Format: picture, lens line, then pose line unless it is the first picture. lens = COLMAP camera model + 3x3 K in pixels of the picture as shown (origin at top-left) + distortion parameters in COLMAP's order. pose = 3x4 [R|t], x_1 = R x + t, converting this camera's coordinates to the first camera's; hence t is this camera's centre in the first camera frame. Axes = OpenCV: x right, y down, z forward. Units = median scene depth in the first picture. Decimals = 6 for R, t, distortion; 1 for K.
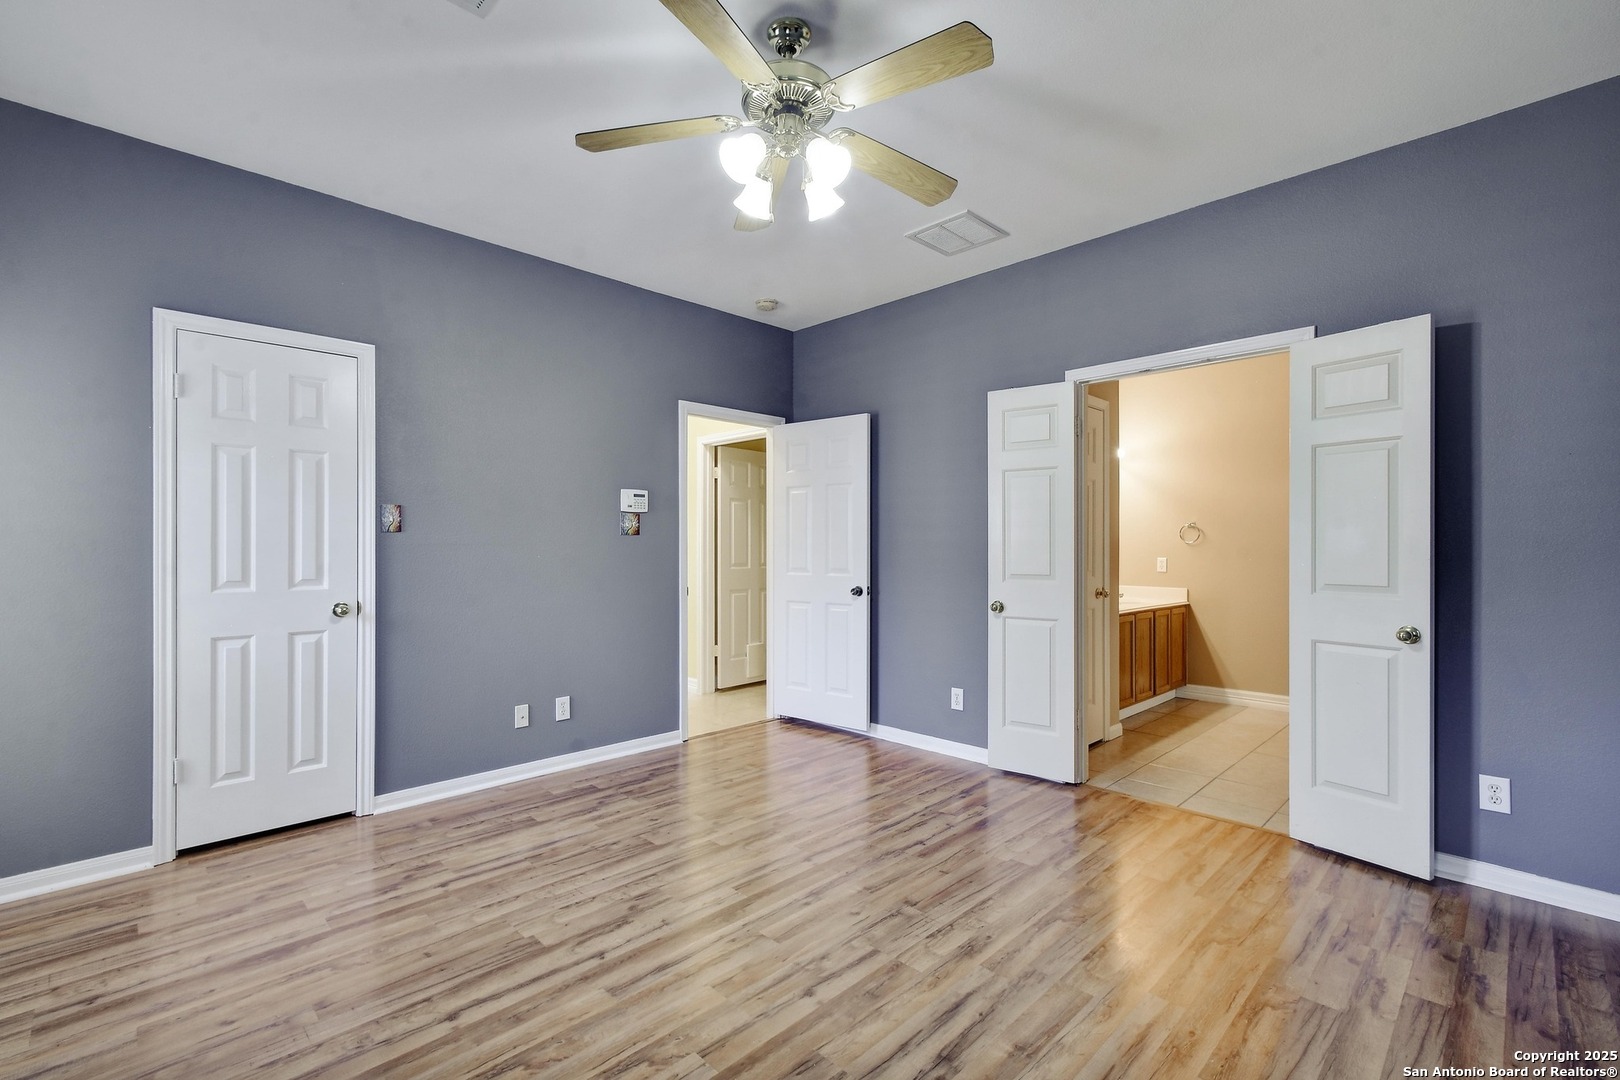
lens RADIAL K [[707.7, 0, 804.2], [0, 707.7, 554.6], [0, 0, 1]] dist [0.001760, -0.000614]
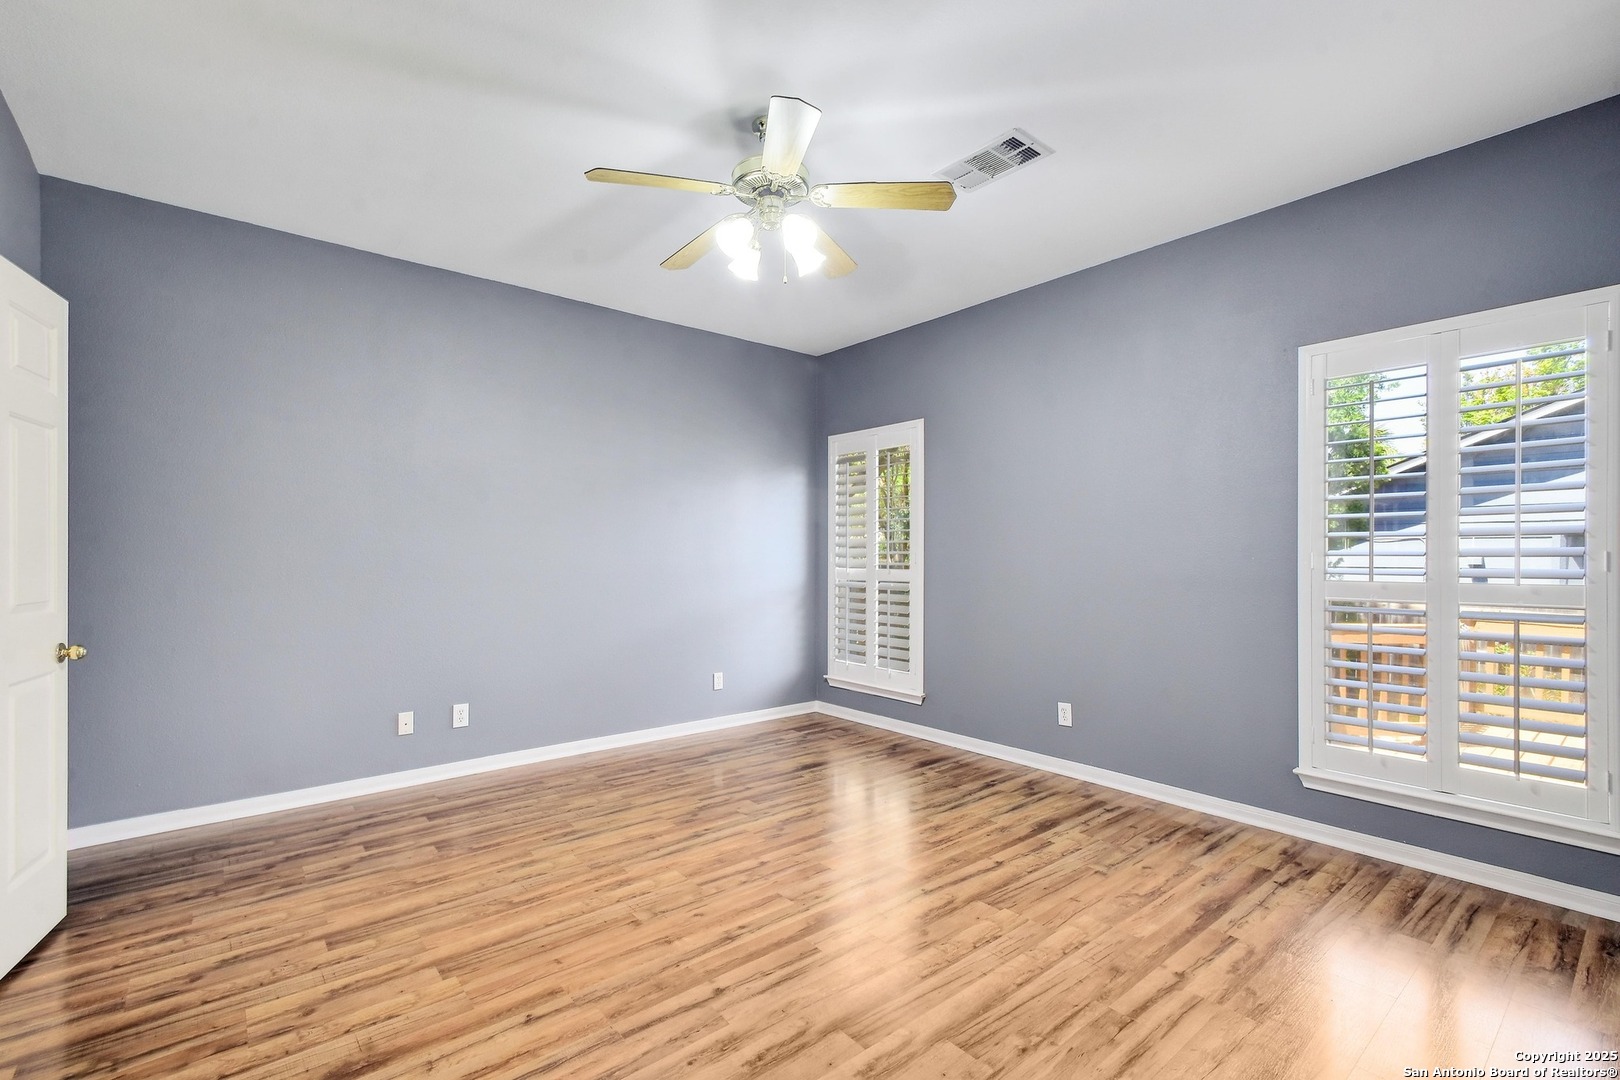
lens RADIAL K [[707.7, 0, 804.2], [0, 707.7, 554.6], [0, 0, 1]] dist [0.001760, -0.000614]
pose [[-0.995888, -0.001729, 0.090581, -0.172639], [-0.000756, 0.999942, 0.010778, -0.021257], [-0.090594, 0.010665, -0.995831, 2.024287]]
